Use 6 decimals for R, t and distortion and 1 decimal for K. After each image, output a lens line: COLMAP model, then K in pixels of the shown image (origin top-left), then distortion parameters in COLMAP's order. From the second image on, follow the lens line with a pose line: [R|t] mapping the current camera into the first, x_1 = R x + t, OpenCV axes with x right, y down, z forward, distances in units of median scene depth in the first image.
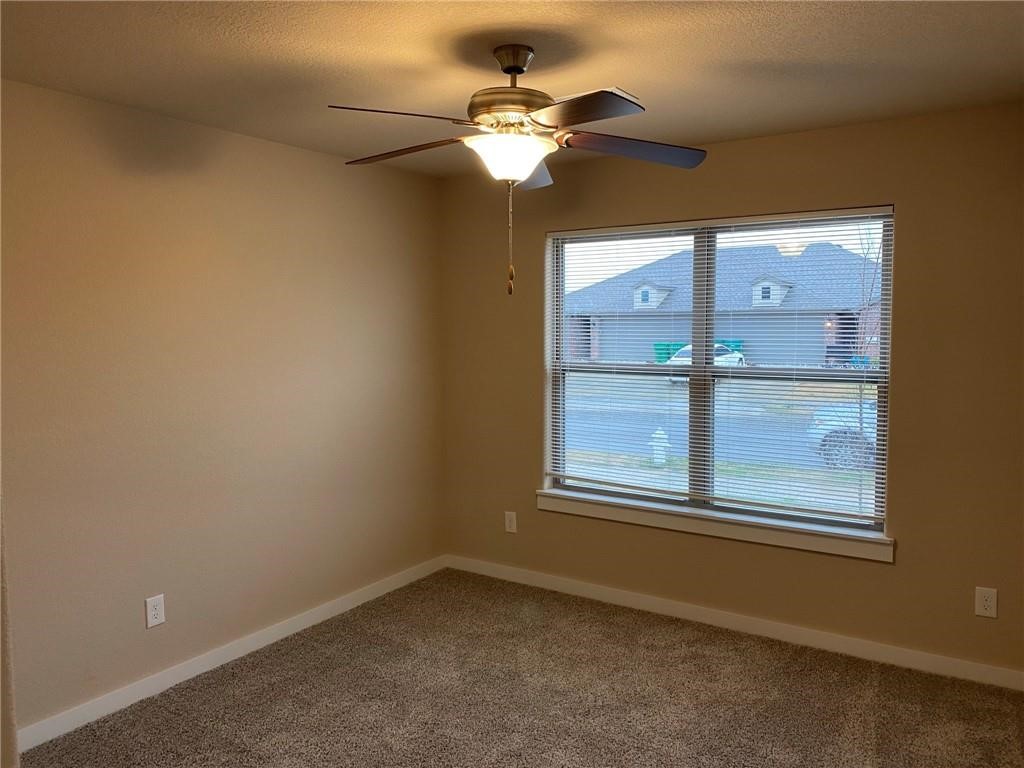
lens RADIAL K [[777.9, 0, 518.0], [0, 777.9, 384.2], [0, 0, 1]] dist [0.060268, -0.085712]
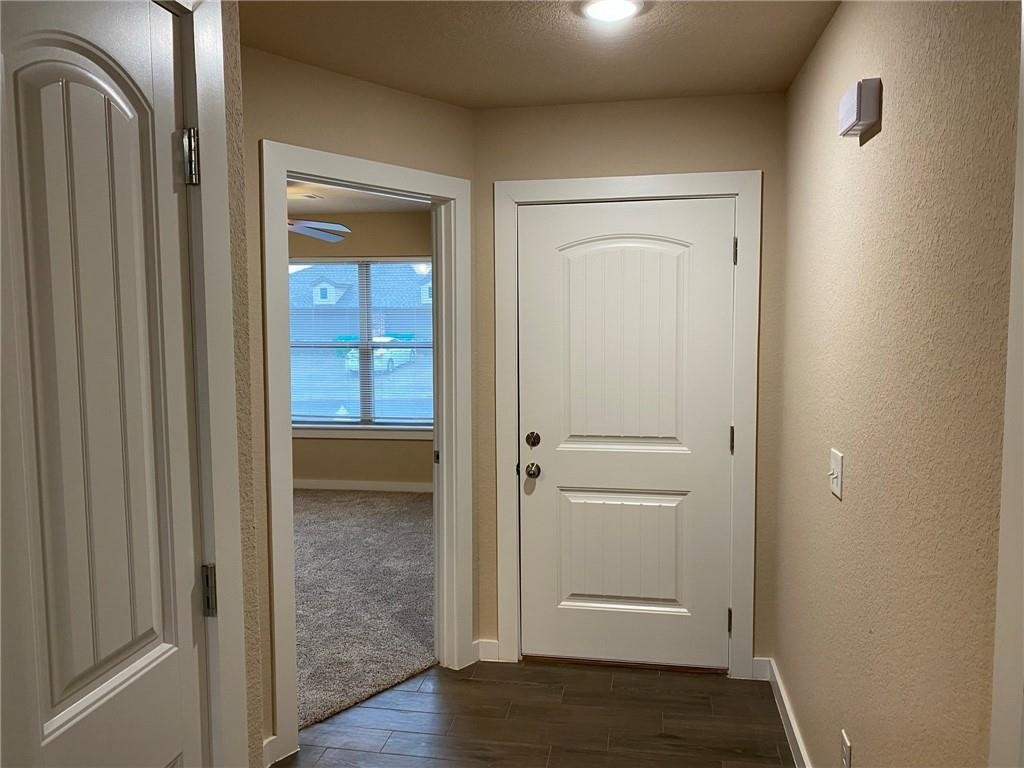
lens RADIAL K [[777.9, 0, 512.2], [0, 777.9, 380.6], [0, 0, 1]] dist [0.060268, -0.085712]
pose [[0.921853, -0.028494, 0.386491, -0.130174], [0.028306, 0.999580, 0.006180, 0.061747], [-0.386505, 0.005243, 0.922272, -0.696190]]
